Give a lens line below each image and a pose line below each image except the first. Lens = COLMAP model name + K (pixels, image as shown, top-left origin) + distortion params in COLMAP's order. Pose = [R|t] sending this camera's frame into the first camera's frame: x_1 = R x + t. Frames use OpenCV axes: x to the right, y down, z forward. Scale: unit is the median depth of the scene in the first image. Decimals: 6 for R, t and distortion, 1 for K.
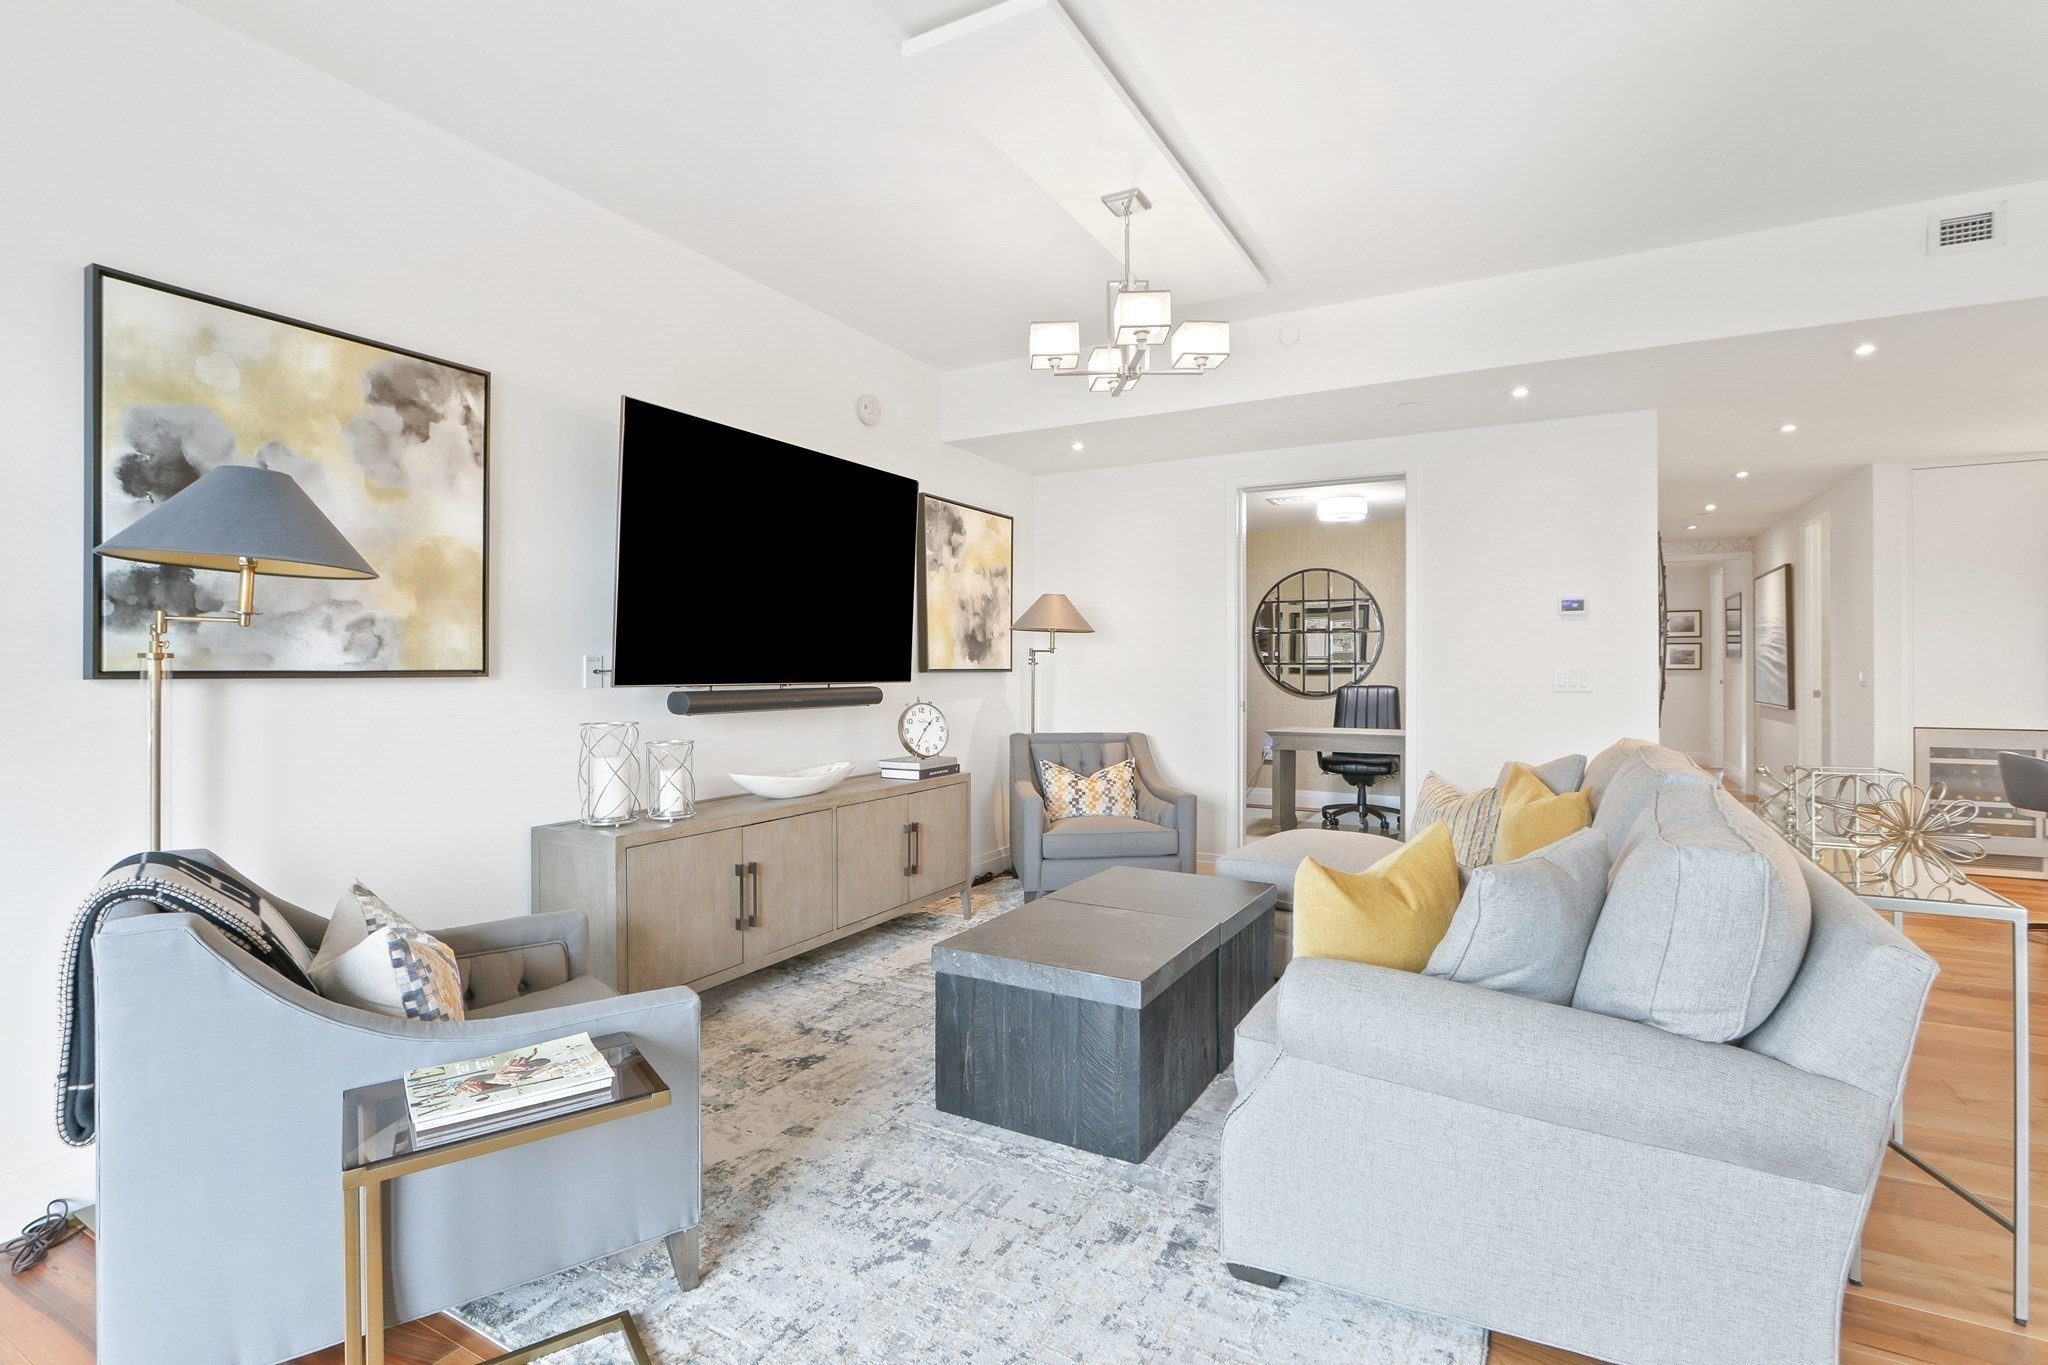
lens RADIAL K [[962.8, 0, 1003.6], [0, 962.8, 665.7], [0, 0, 1]] dist [-0.017195, 0.001514]
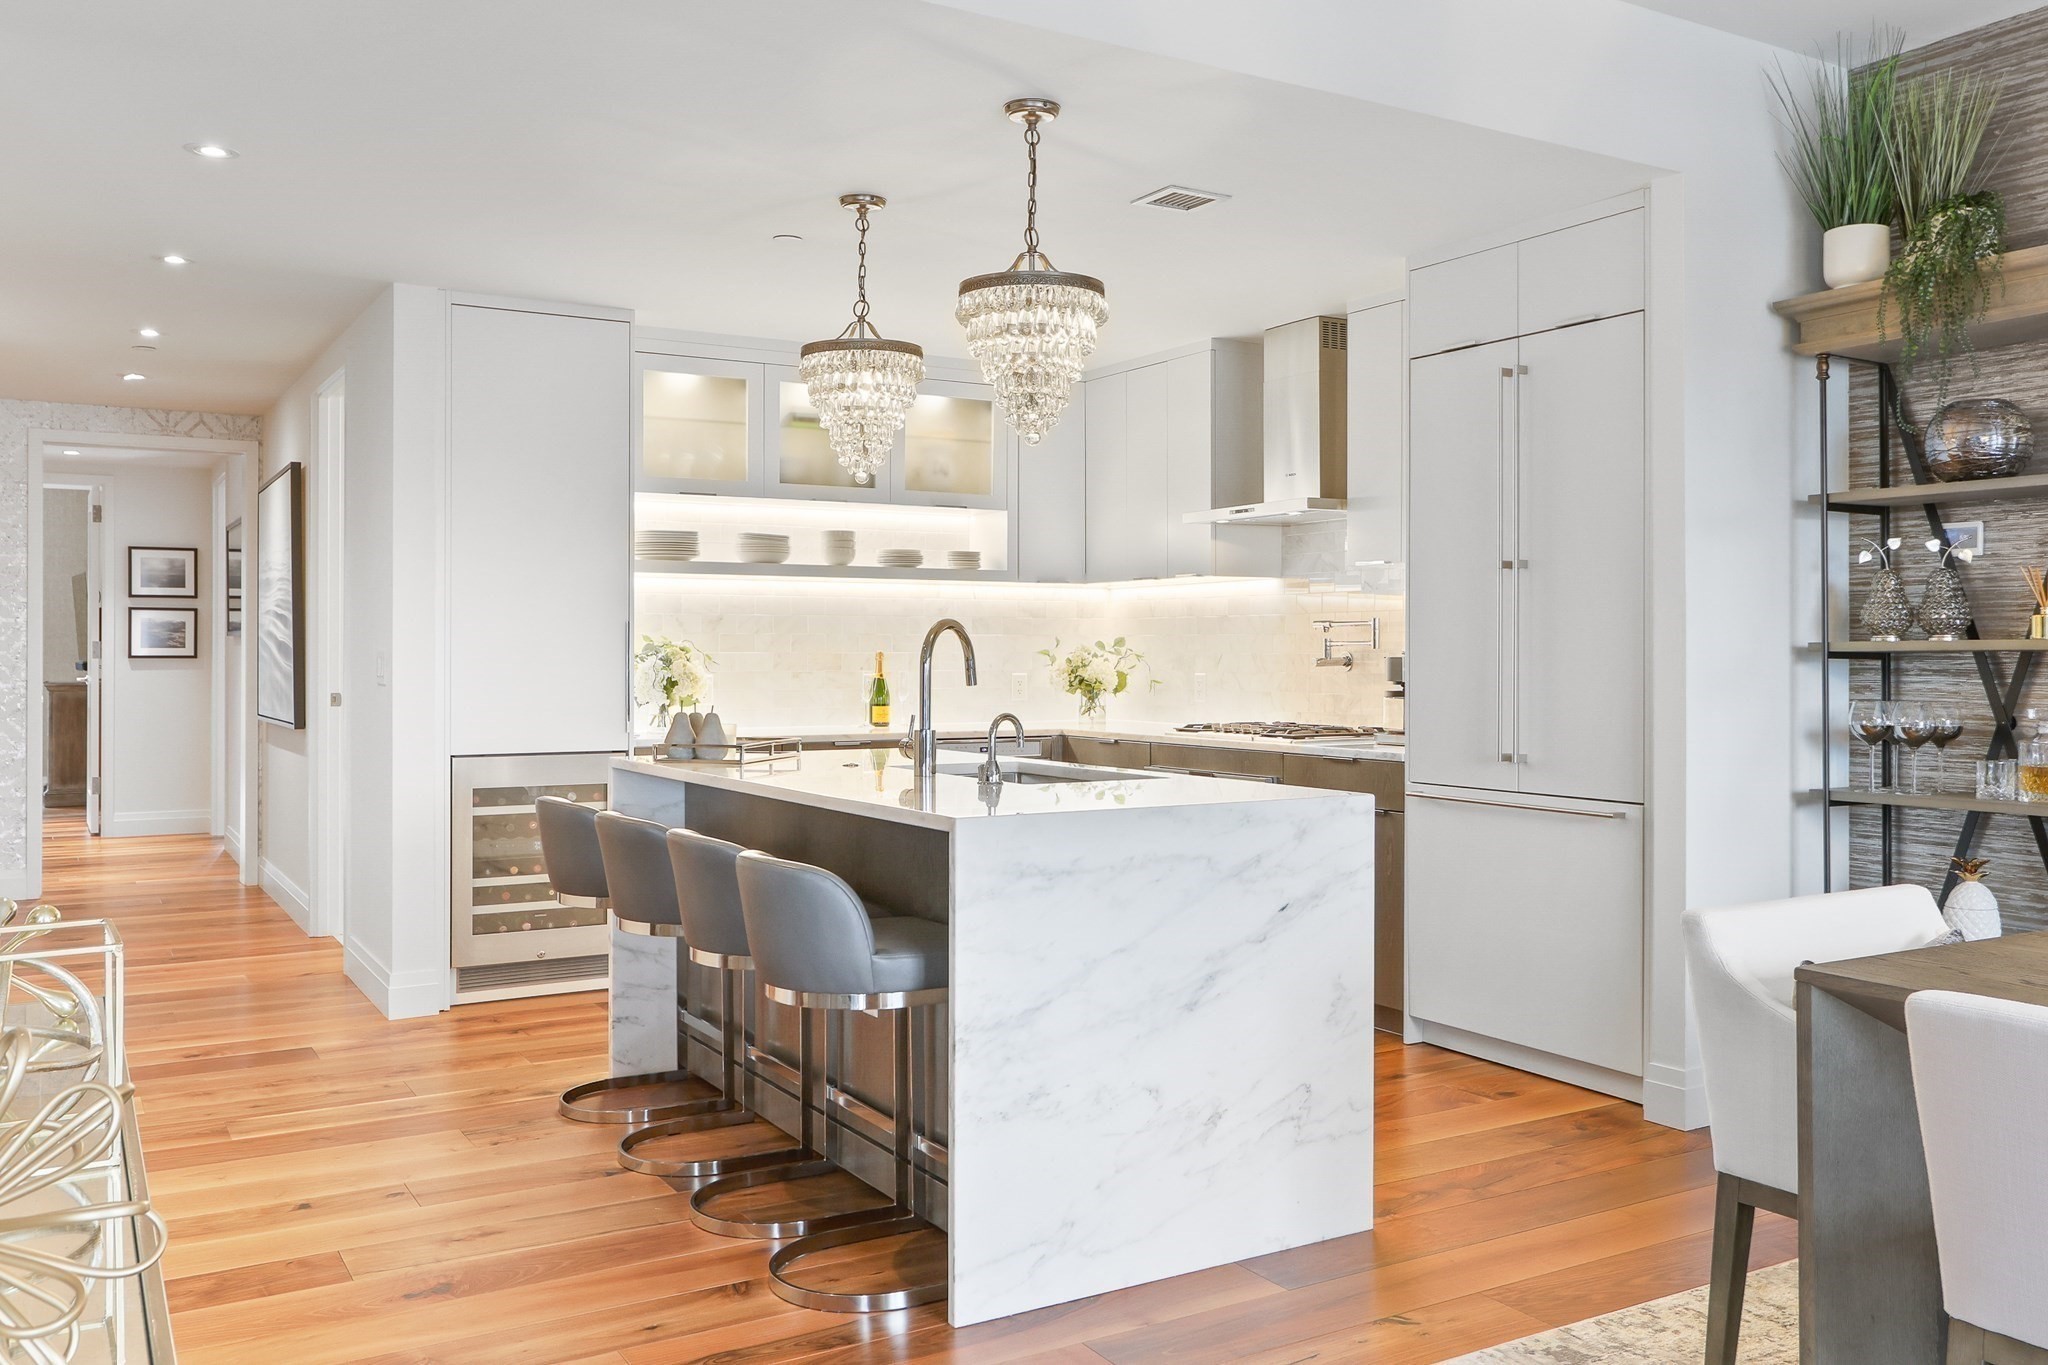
lens RADIAL K [[1721.0, 0, 1099.4], [0, 1721.0, 658.3], [0, 0, 1]] dist [-0.014976, 0.014092]
pose [[0.478955, -0.000678, 0.877839, 0.250575], [-0.001694, 0.999997, 0.001697, 0.004265], [-0.877838, -0.002300, 0.478953, 0.170829]]
